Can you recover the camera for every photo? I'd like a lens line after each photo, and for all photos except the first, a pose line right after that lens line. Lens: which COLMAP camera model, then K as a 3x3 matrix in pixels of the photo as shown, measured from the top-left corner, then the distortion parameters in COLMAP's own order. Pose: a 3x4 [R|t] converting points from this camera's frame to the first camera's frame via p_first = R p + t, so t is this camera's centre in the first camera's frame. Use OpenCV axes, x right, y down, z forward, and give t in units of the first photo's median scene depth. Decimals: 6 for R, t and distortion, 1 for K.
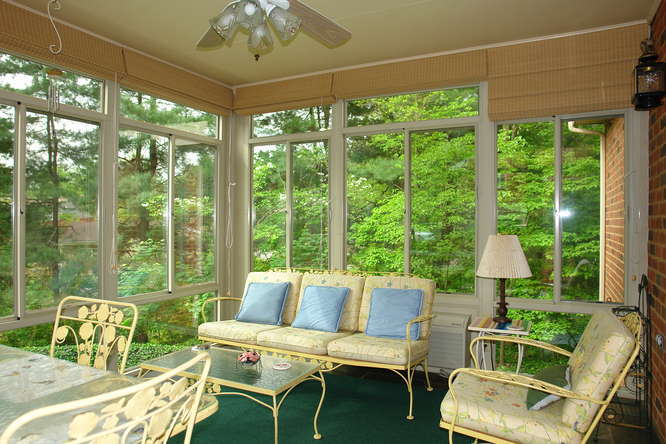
lens RADIAL K [[471.1, 0, 333.3], [0, 471.1, 221.0], [0, 0, 1]] dist [-0.058714, 0.020157]
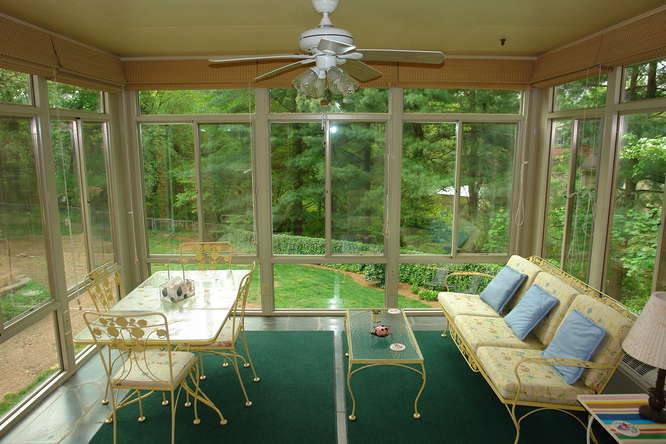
lens RADIAL K [[471.1, 0, 334.1], [0, 471.1, 222.3], [0, 0, 1]] dist [-0.058714, 0.020157]
pose [[0.446700, 0.157570, -0.880699, 0.579038], [0.006020, 0.983817, 0.179073, -0.157777], [0.894664, -0.085293, 0.438522, 0.238664]]
